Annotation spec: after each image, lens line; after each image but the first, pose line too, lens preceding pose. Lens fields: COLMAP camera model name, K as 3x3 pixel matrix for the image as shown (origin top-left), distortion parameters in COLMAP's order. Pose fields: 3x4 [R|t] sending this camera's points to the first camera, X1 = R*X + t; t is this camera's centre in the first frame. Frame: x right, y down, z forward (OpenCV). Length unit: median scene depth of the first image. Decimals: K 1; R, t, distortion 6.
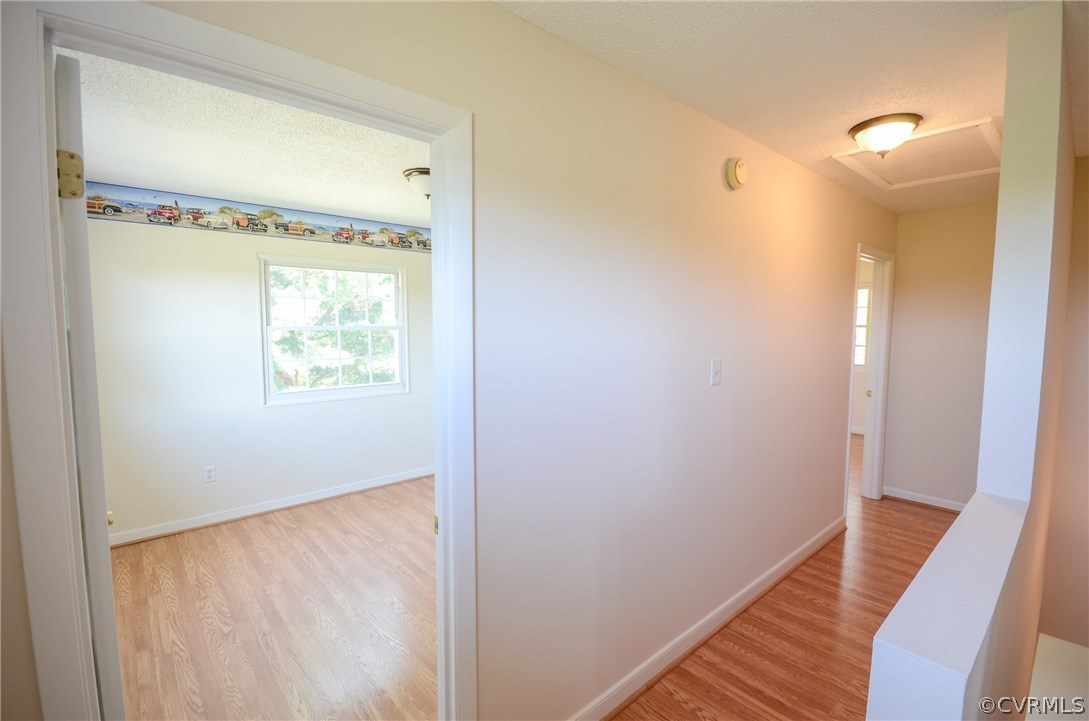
lens RADIAL K [[481.0, 0, 563.7], [0, 481.0, 360.4], [0, 0, 1]] dist [-0.011042, -0.009599]
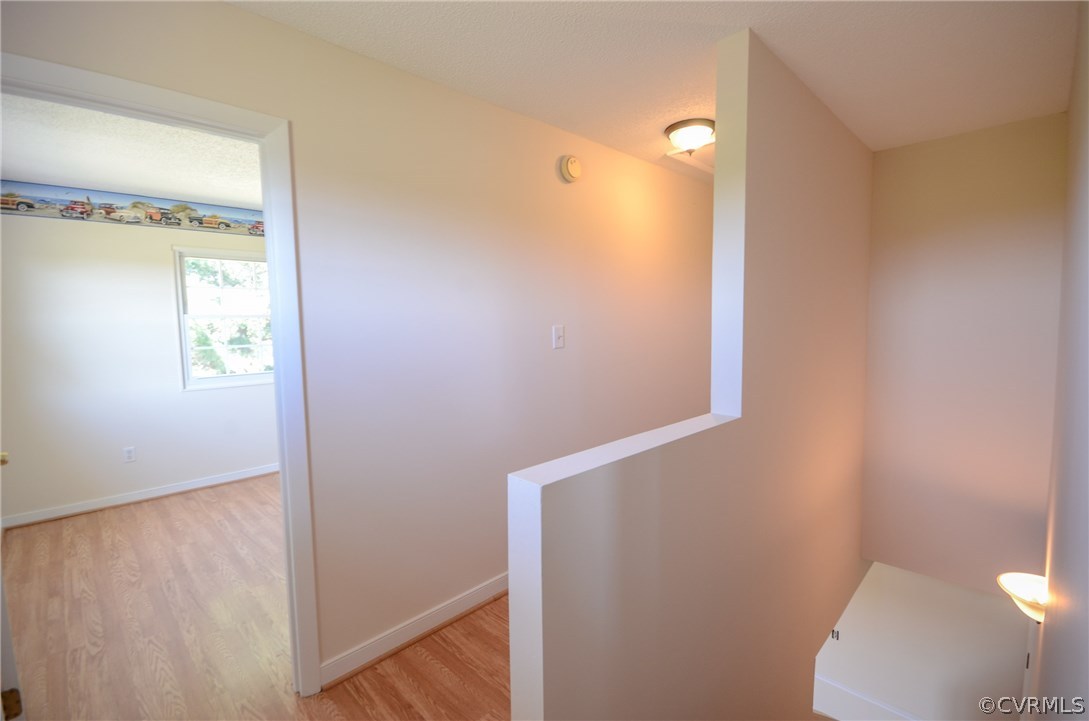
lens RADIAL K [[481.0, 0, 571.1], [0, 481.0, 360.9], [0, 0, 1]] dist [-0.011042, -0.009599]
pose [[0.997177, -0.025684, 0.070551, 0.189056], [0.025235, 0.999655, 0.007241, 0.054289], [-0.070713, -0.005440, 0.997482, -0.132138]]
